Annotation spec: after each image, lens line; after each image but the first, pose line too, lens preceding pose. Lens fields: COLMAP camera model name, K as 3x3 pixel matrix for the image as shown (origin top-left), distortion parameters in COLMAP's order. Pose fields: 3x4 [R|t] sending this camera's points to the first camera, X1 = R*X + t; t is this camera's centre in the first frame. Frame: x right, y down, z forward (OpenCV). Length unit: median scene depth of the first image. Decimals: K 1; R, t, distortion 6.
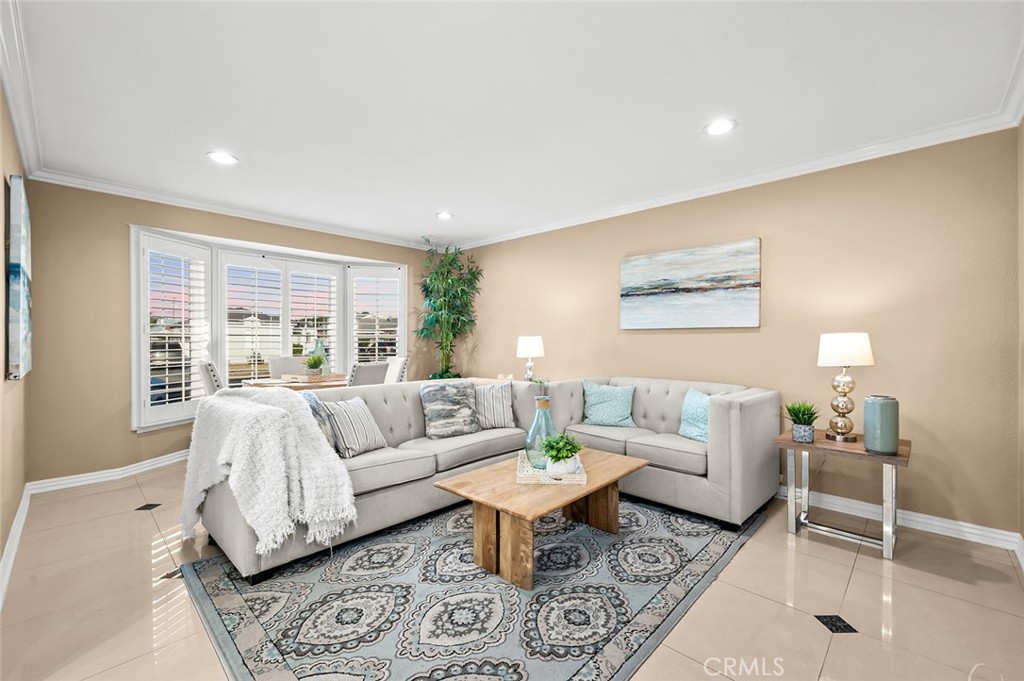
lens RADIAL K [[418.0, 0, 515.0], [0, 418.0, 334.7], [0, 0, 1]] dist [0.000741, 0.000133]
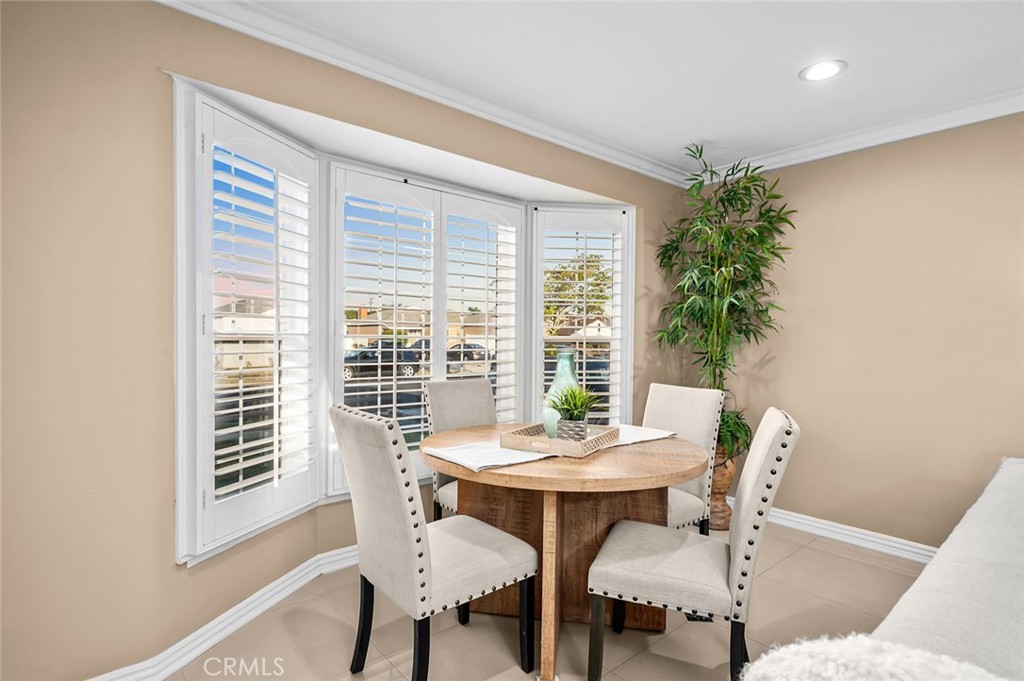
lens RADIAL K [[503.6, 0, 515.9], [0, 503.6, 337.3], [0, 0, 1]] dist [-0.002223, -0.000461]
pose [[0.995575, 0.006243, -0.093758, -0.360760], [-0.005772, 0.999969, 0.005292, -0.002594], [0.093788, -0.004728, 0.995581, 0.359612]]
